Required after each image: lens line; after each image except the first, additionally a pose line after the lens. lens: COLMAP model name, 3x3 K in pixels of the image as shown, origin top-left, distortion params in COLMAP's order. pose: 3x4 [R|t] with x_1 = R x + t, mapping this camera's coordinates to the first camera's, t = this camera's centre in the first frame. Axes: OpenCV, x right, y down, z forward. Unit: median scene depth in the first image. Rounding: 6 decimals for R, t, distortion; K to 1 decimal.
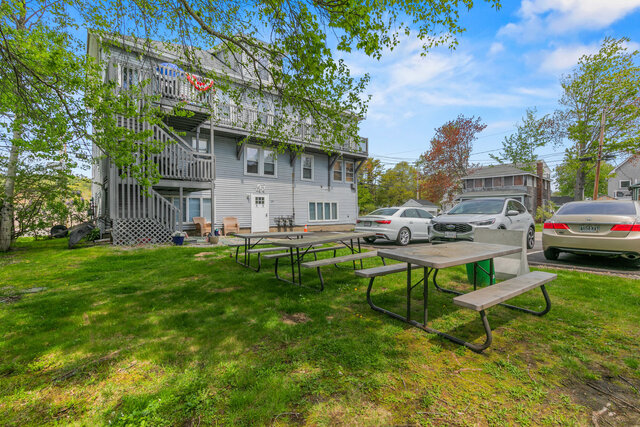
lens RADIAL K [[288.4, 0, 322.0], [0, 288.4, 211.9], [0, 0, 1]] dist [0.007479, 0.000234]
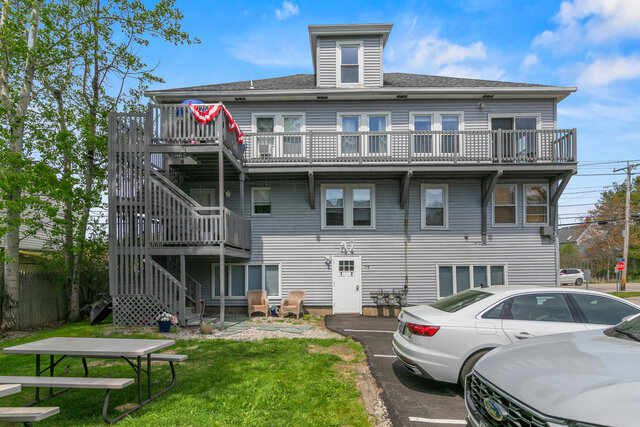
lens RADIAL K [[346.2, 0, 317.3], [0, 346.2, 272.4], [0, 0, 1]] dist [0.002375, -0.000067]
pose [[0.760722, -0.003707, -0.649067, 0.254262], [0.005307, 0.999986, 0.000510, -0.025369], [0.649056, -0.003833, 0.760731, 0.355164]]
